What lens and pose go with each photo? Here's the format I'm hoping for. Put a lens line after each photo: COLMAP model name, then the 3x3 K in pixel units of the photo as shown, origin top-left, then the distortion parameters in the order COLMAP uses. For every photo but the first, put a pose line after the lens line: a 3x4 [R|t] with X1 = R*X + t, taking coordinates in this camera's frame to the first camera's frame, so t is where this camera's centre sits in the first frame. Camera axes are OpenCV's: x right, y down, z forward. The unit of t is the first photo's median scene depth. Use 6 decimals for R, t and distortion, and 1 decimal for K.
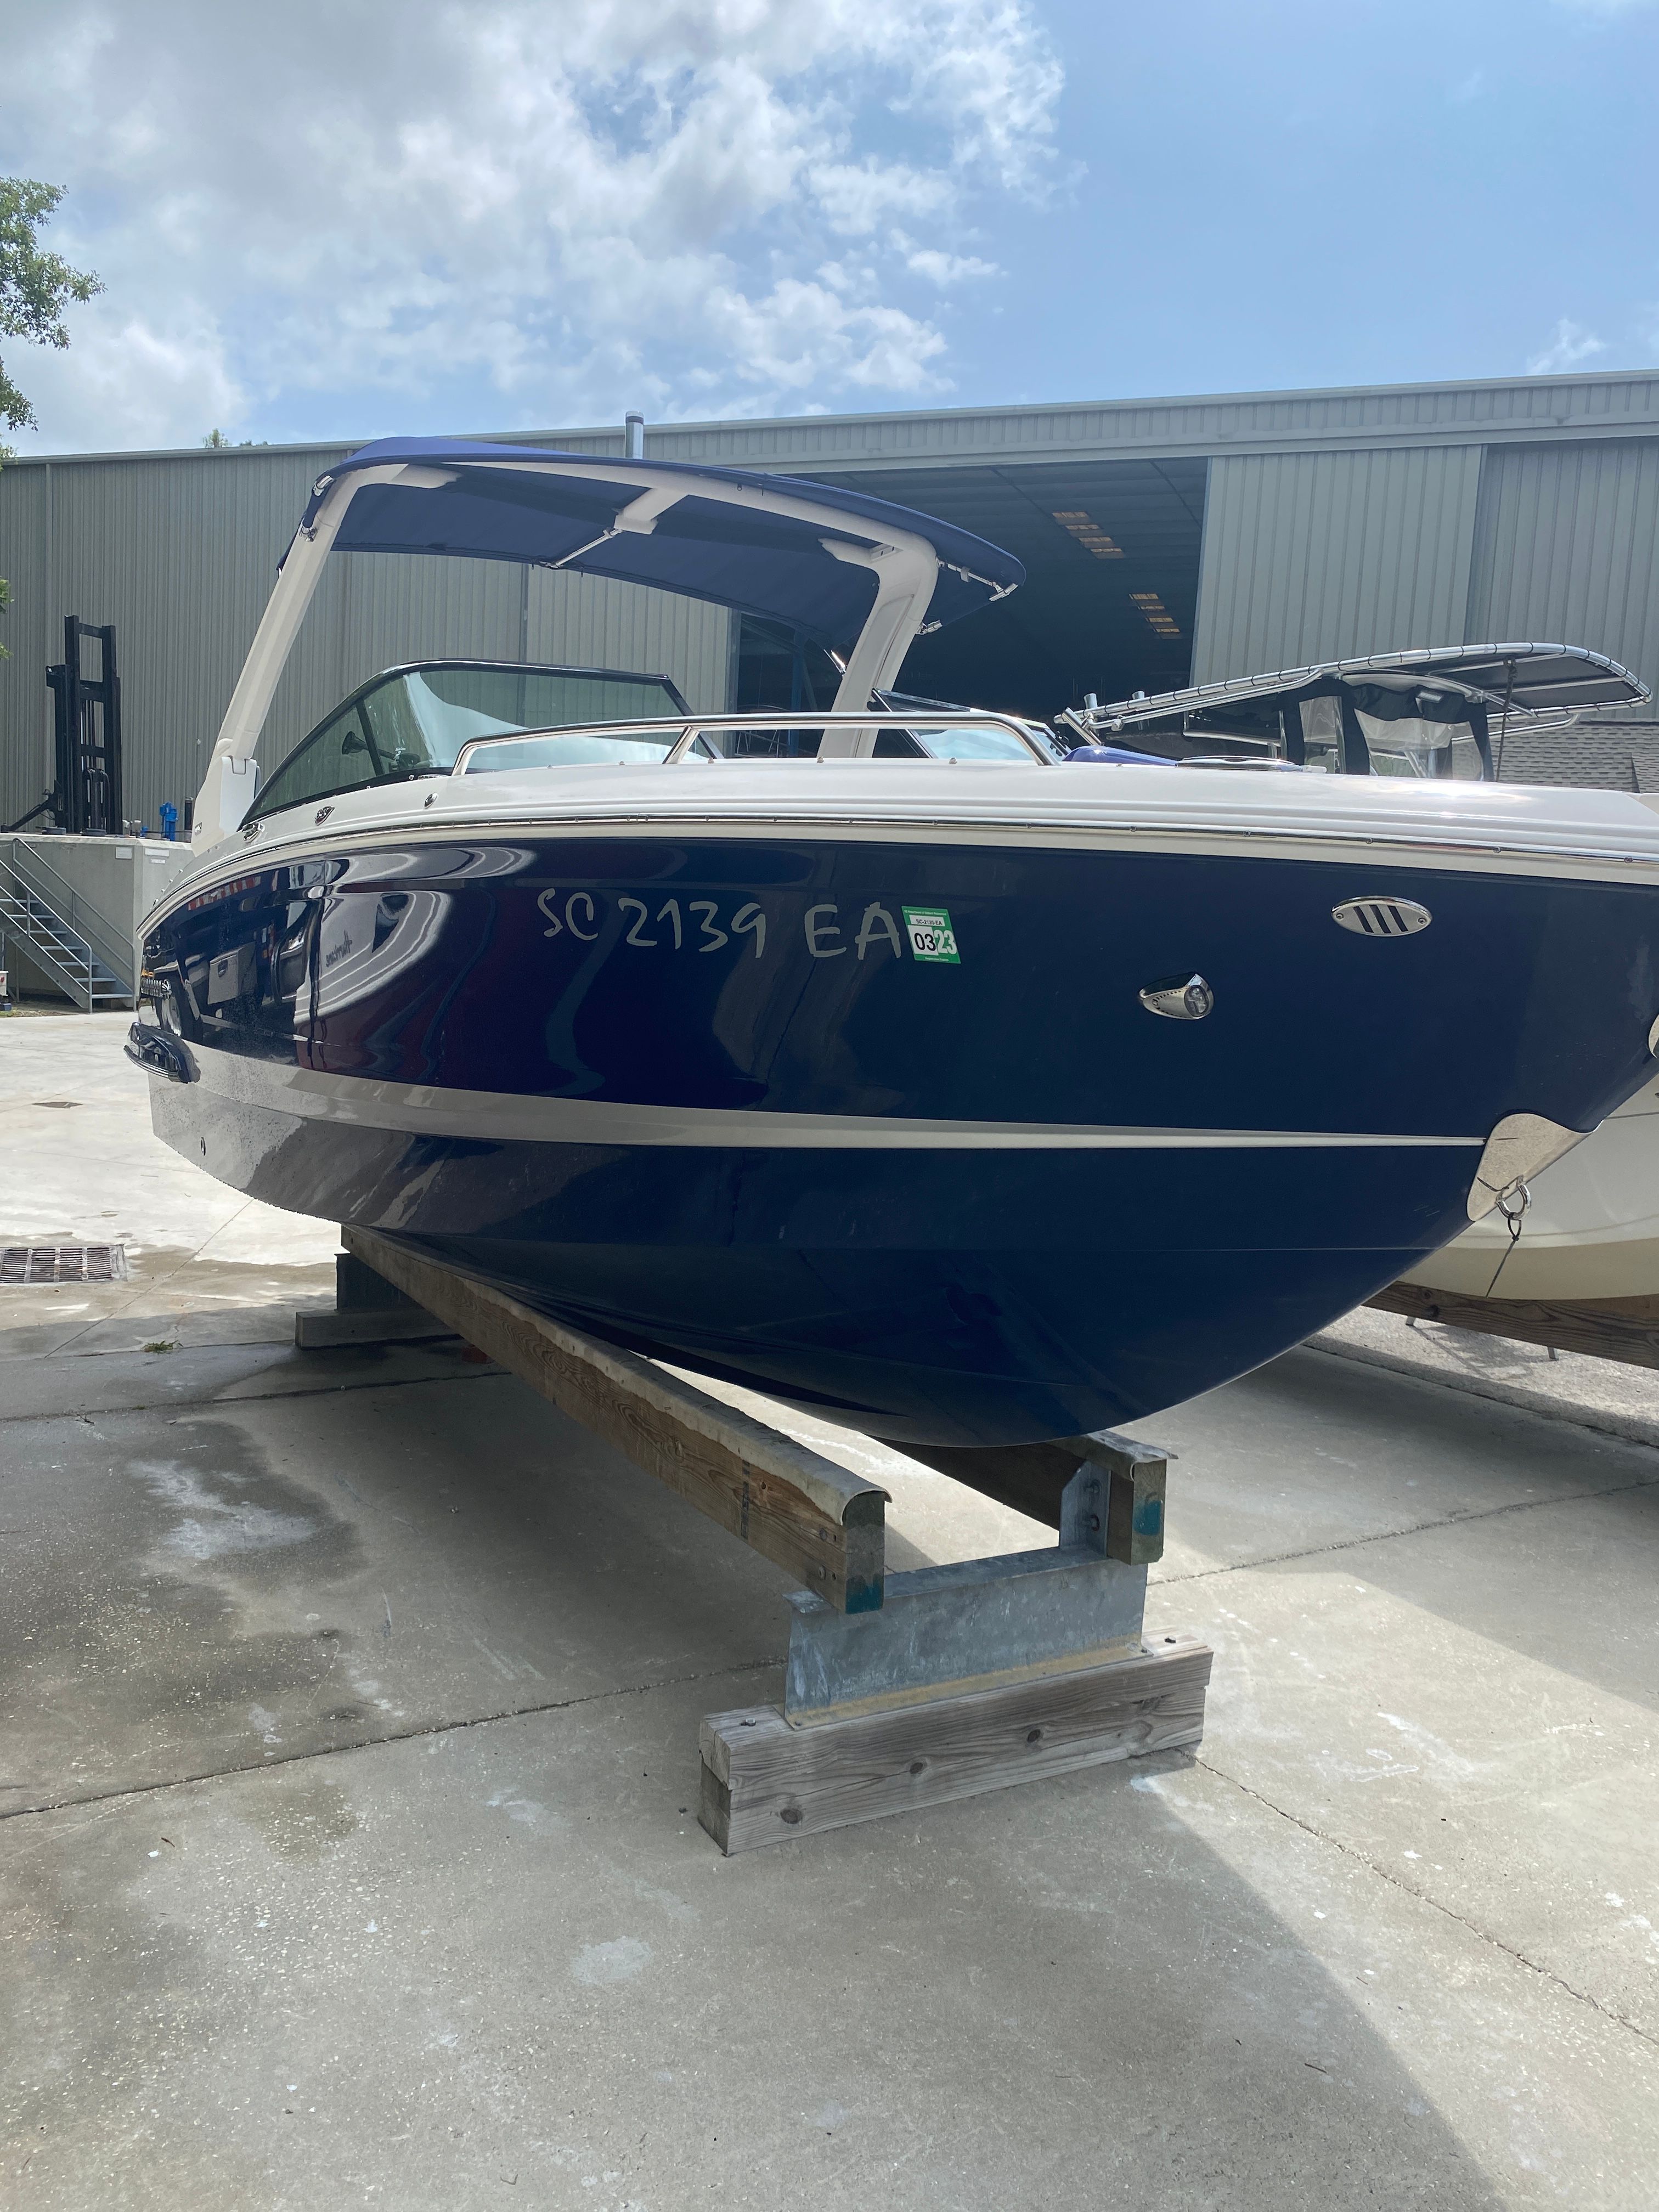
lens RADIAL K [[1786.4, 0, 683.4], [0, 1786.4, 1111.3], [0, 0, 1]] dist [-0.004008, 0.012125]
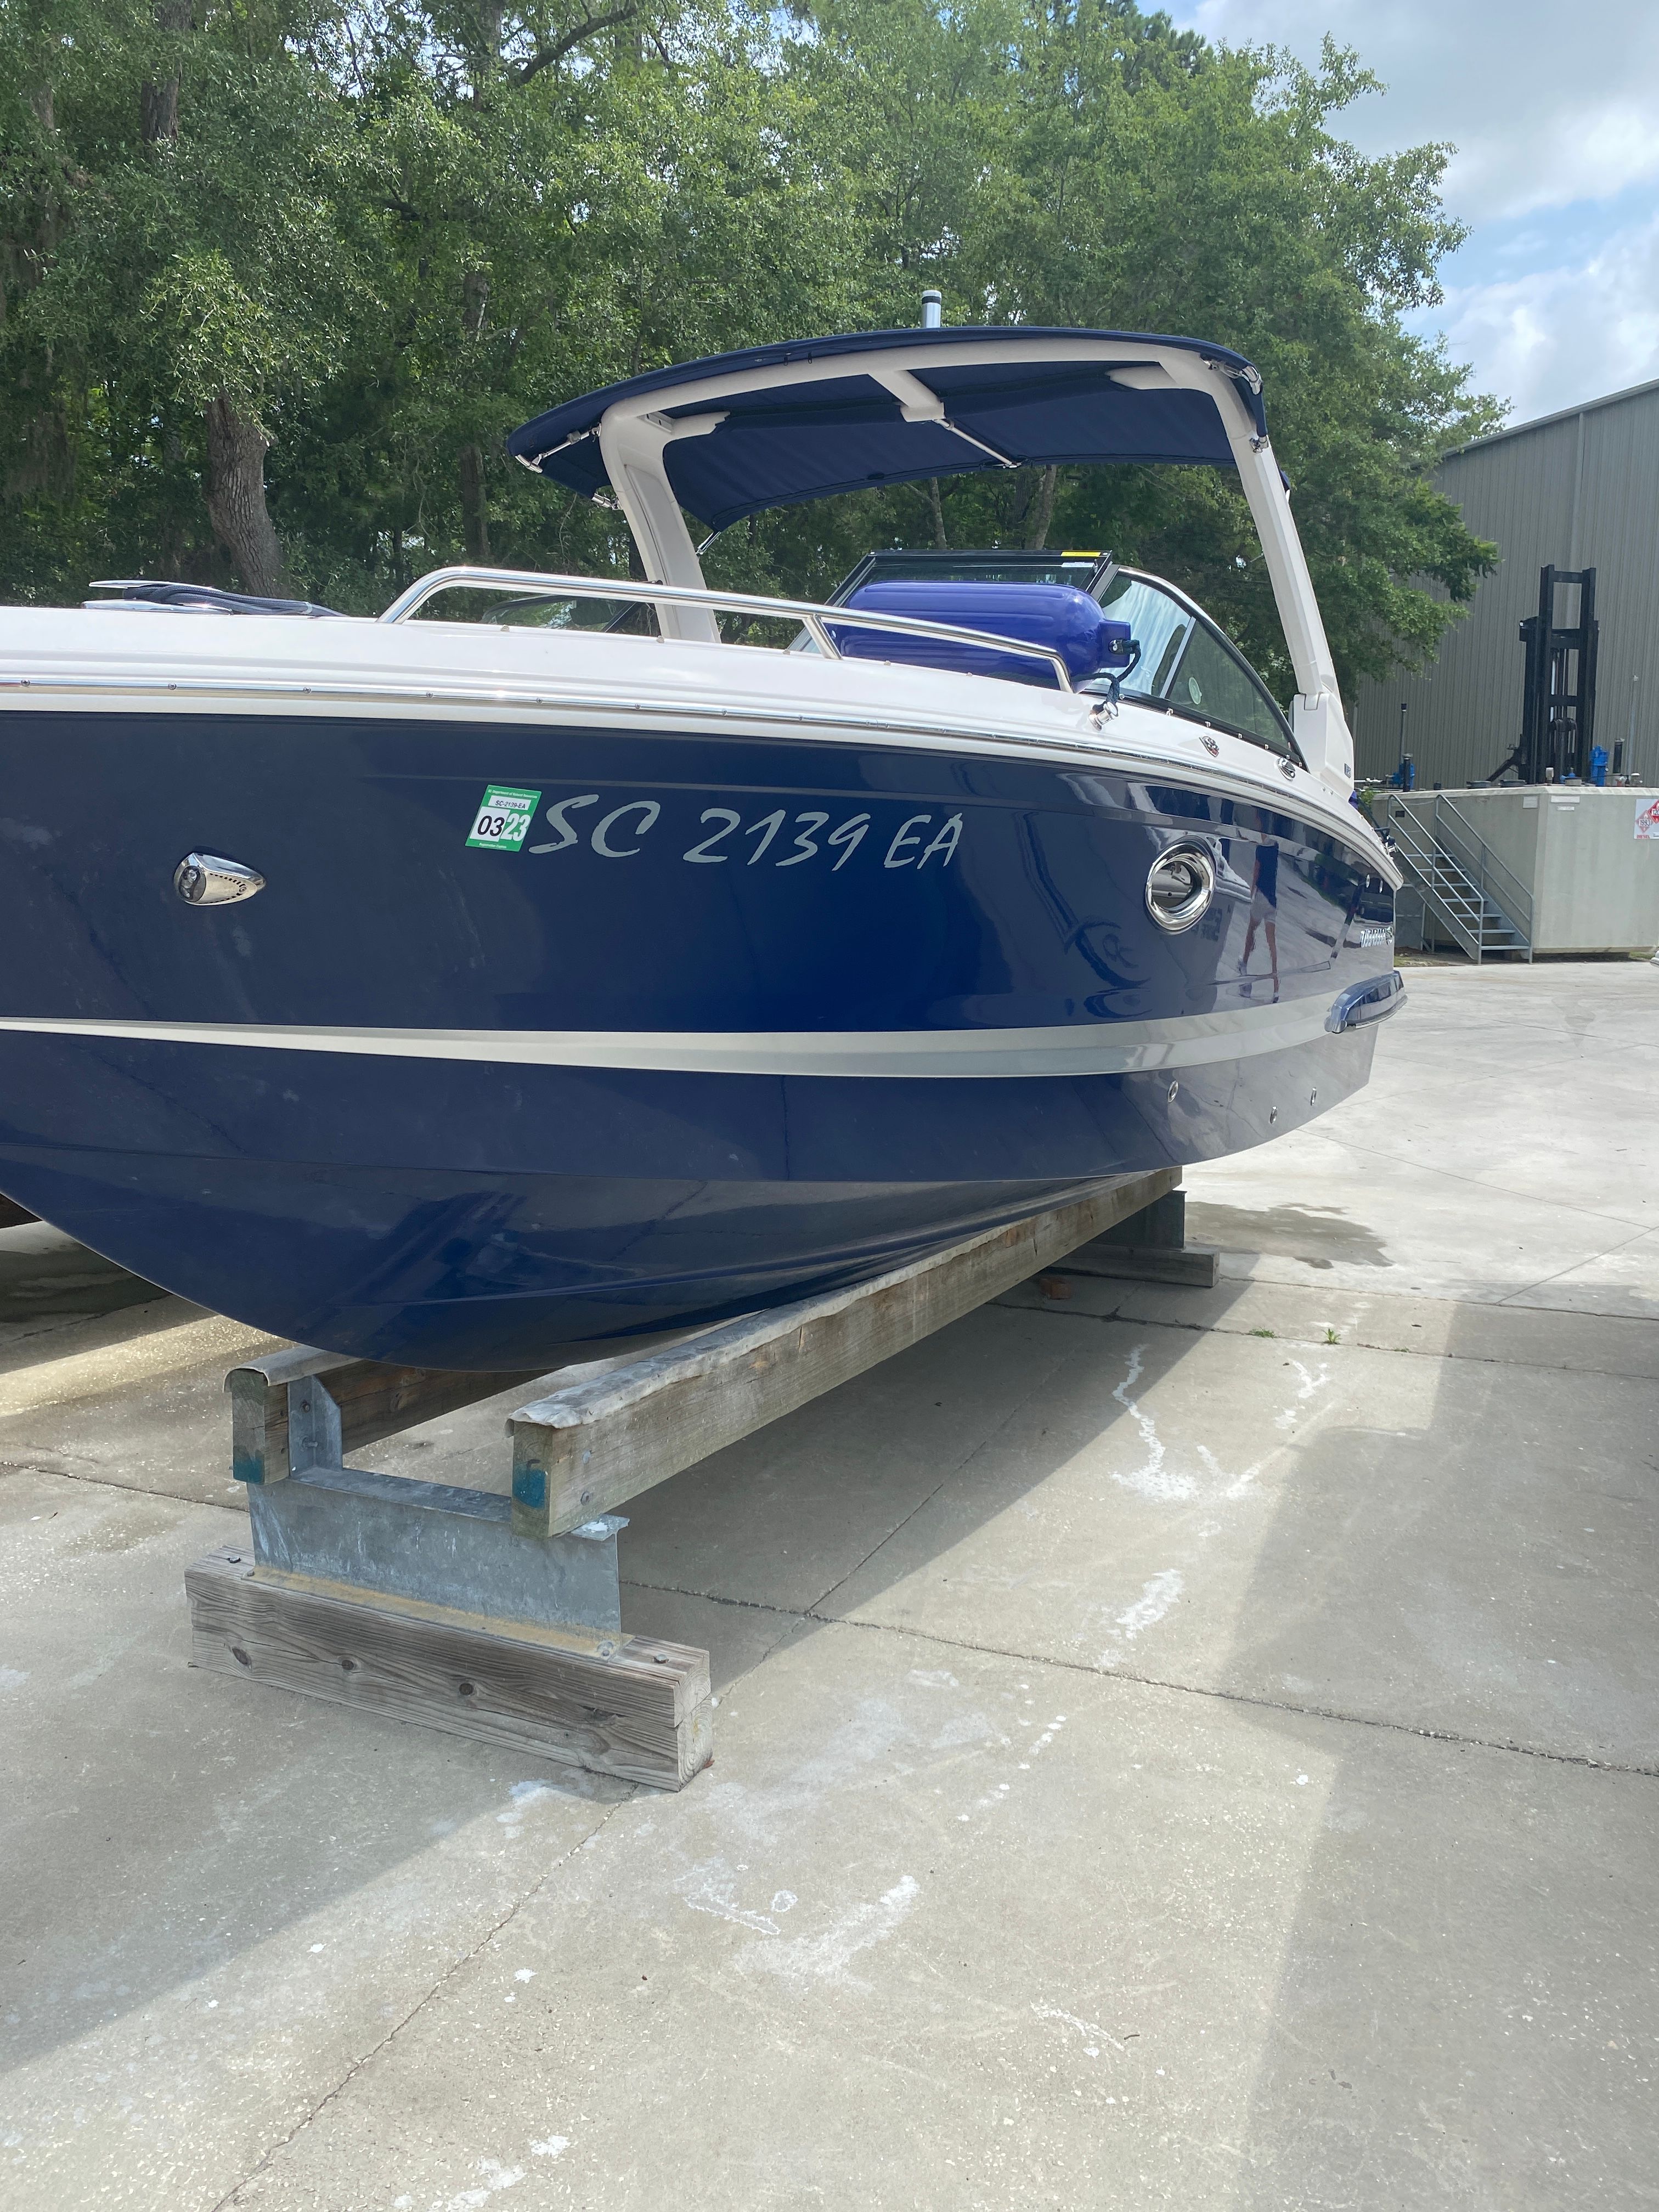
lens RADIAL K [[1650.2, 0, 731.3], [0, 1650.2, 1104.5], [0, 0, 1]] dist [0.008419, -0.004558]
pose [[0.606649, 0.079307, -0.791004, 0.856667], [-0.059838, 0.996744, 0.054044, -0.007083], [0.792714, 0.014546, 0.609420, 0.532953]]
